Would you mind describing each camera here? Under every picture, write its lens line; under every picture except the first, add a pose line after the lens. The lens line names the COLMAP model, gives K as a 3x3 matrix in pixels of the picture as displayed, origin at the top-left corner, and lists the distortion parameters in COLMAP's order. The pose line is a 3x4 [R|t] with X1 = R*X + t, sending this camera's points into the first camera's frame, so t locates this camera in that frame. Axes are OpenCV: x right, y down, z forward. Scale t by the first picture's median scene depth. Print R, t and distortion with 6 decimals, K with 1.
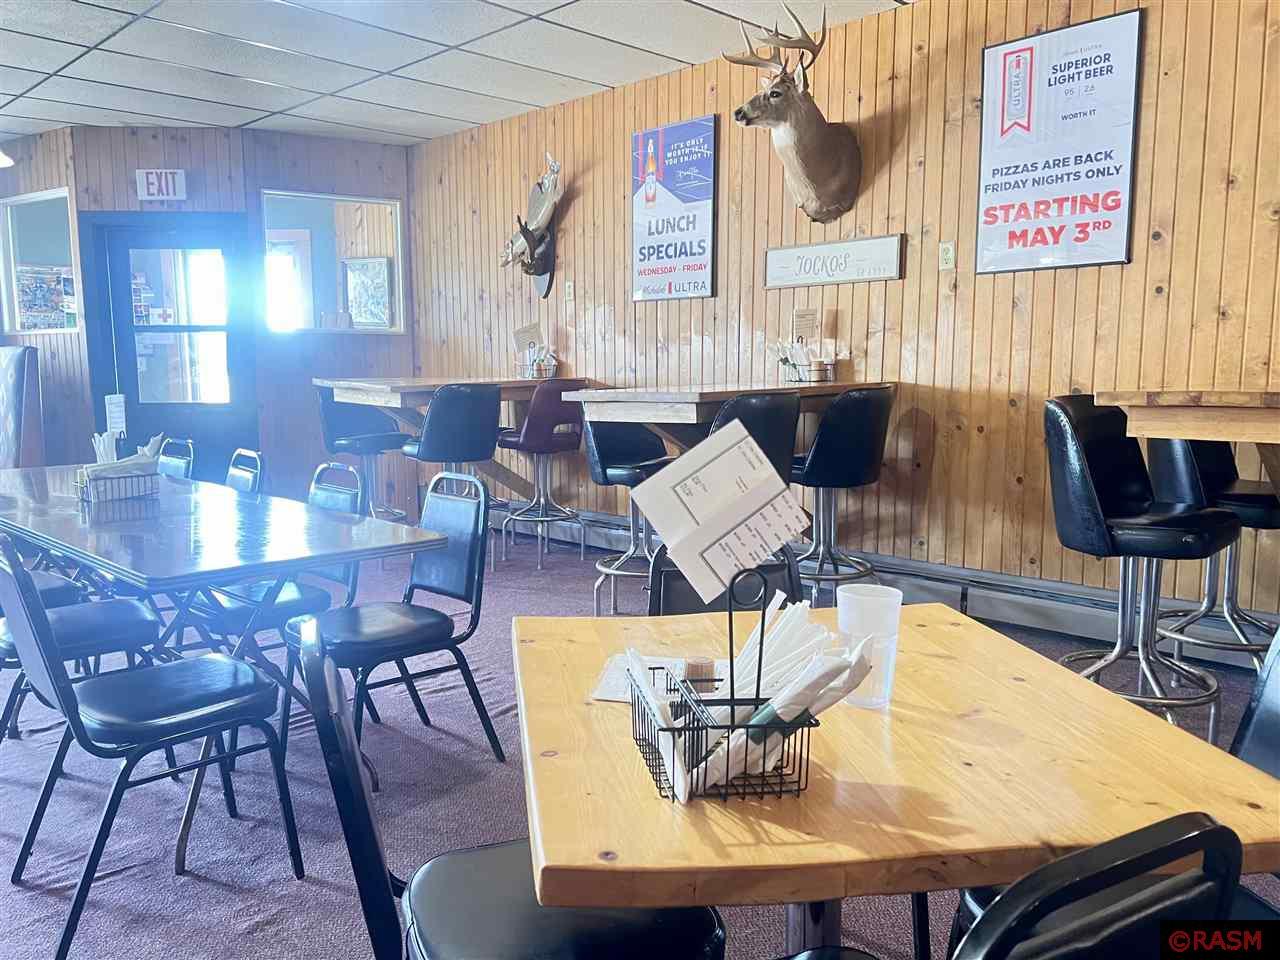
lens RADIAL K [[973.7, 0, 640.0], [0, 973.7, 480.0], [0, 0, 1]] dist [0.092422, -0.122053]
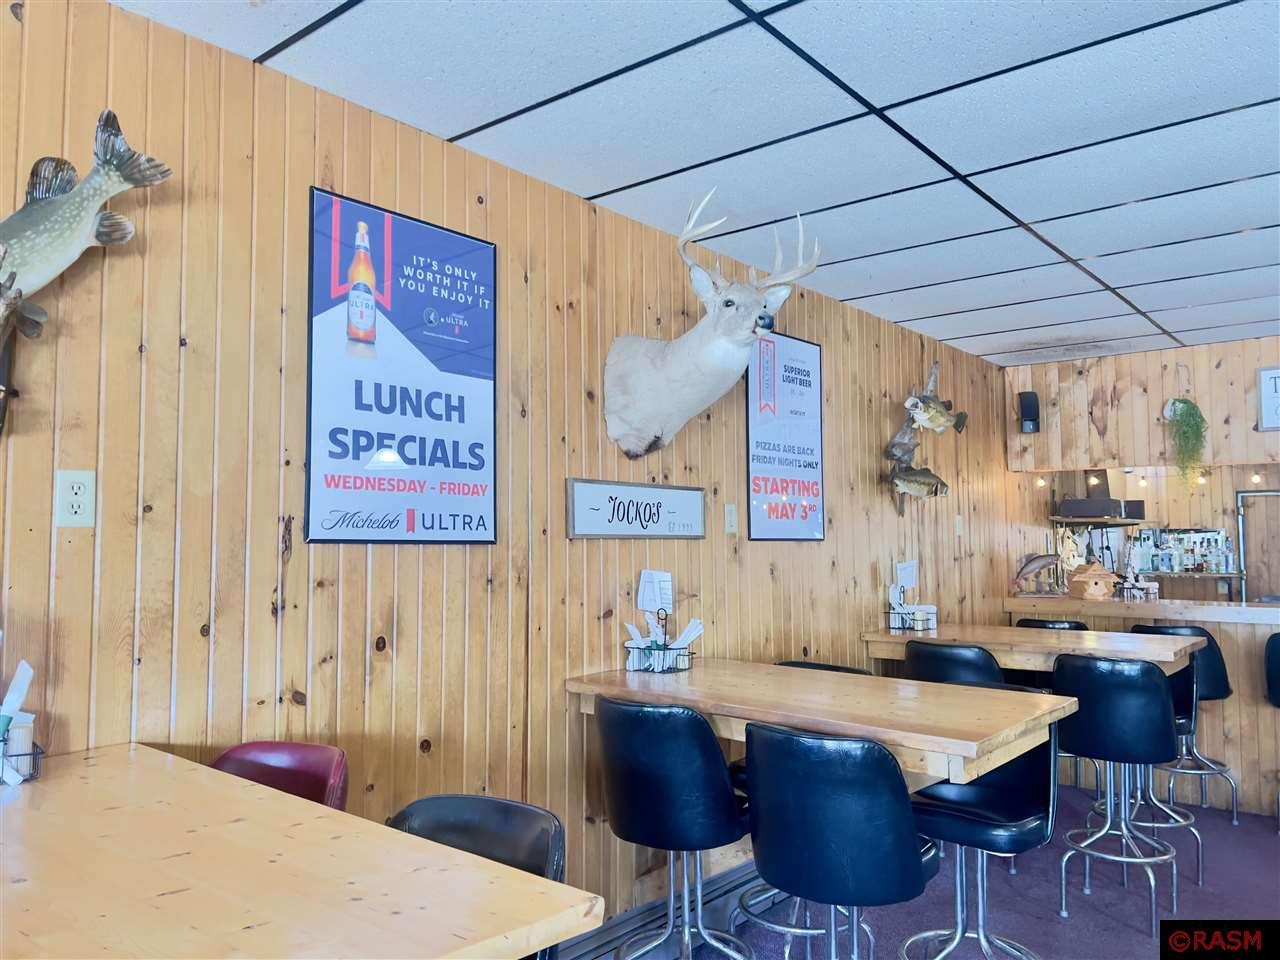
lens RADIAL K [[959.2, 0, 640.0], [0, 959.2, 480.0], [0, 0, 1]] dist [0.043310, -0.069624]
pose [[-0.083784, 0.077885, 0.993436, -0.512391], [0.125705, 0.989803, -0.066998, -0.184024], [-0.988523, 0.119266, -0.092721, 1.005465]]
